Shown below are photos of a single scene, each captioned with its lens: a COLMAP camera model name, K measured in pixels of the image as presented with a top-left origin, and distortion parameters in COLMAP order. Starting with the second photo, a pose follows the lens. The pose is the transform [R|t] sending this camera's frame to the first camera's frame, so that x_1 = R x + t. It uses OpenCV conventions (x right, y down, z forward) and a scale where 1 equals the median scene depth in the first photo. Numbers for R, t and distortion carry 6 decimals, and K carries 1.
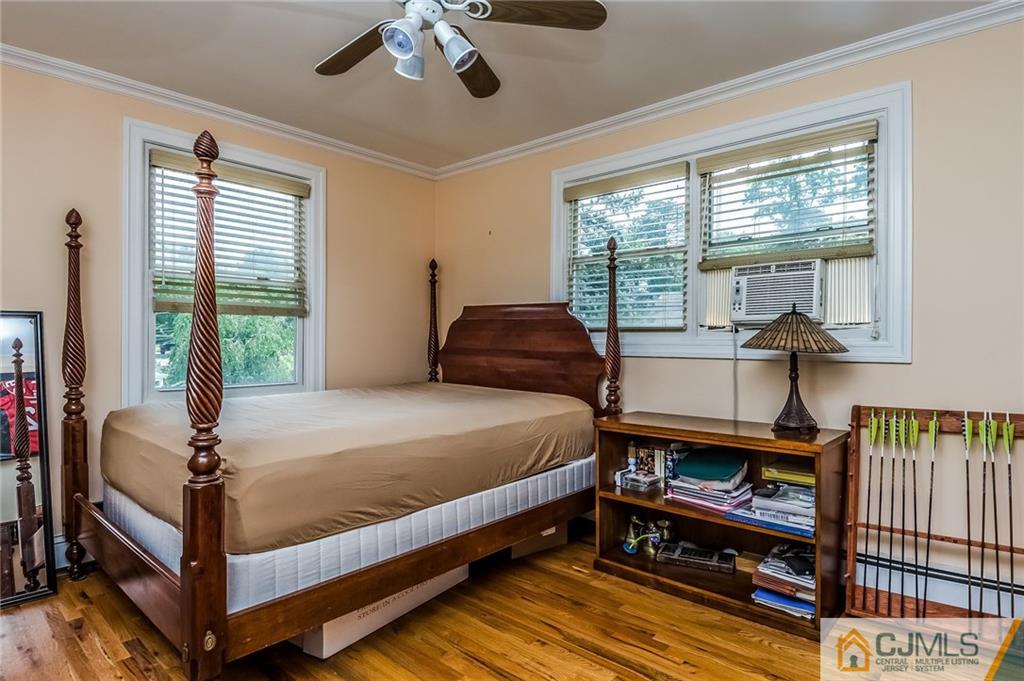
lens RADIAL K [[540.0, 0, 513.6], [0, 540.0, 335.2], [0, 0, 1]] dist [0.007773, 0.000277]
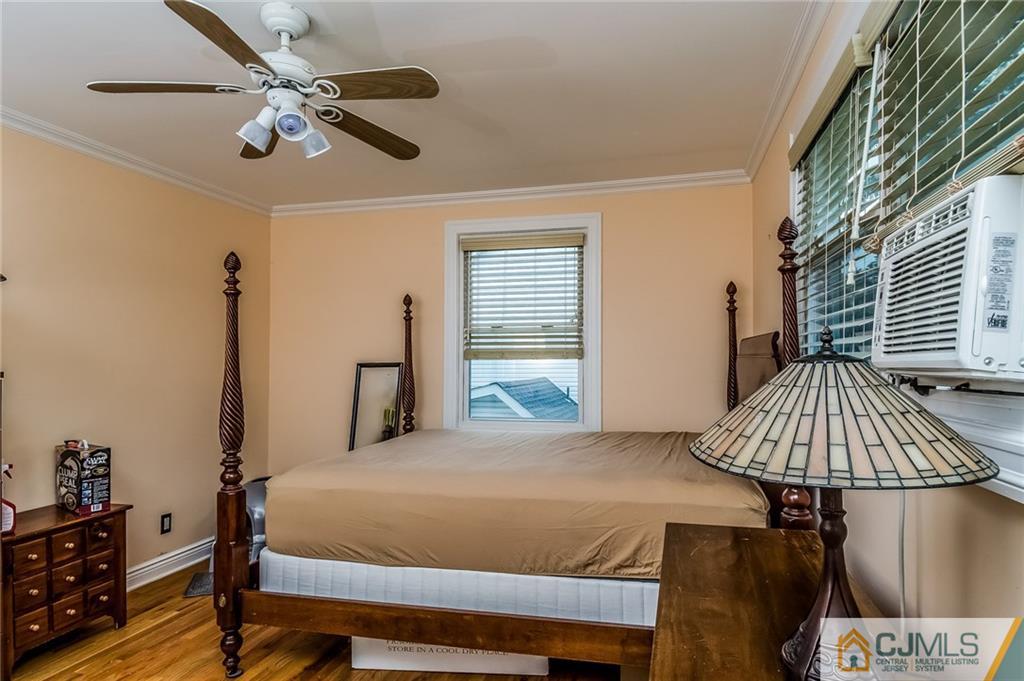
lens RADIAL K [[515.1, 0, 522.0], [0, 515.1, 354.8], [0, 0, 1]] dist [0.025100, -0.000446]
pose [[0.509254, -0.019905, -0.860386, 0.653059], [0.012362, 0.999799, -0.015814, -0.040841], [0.860527, -0.002583, 0.509398, 0.597611]]
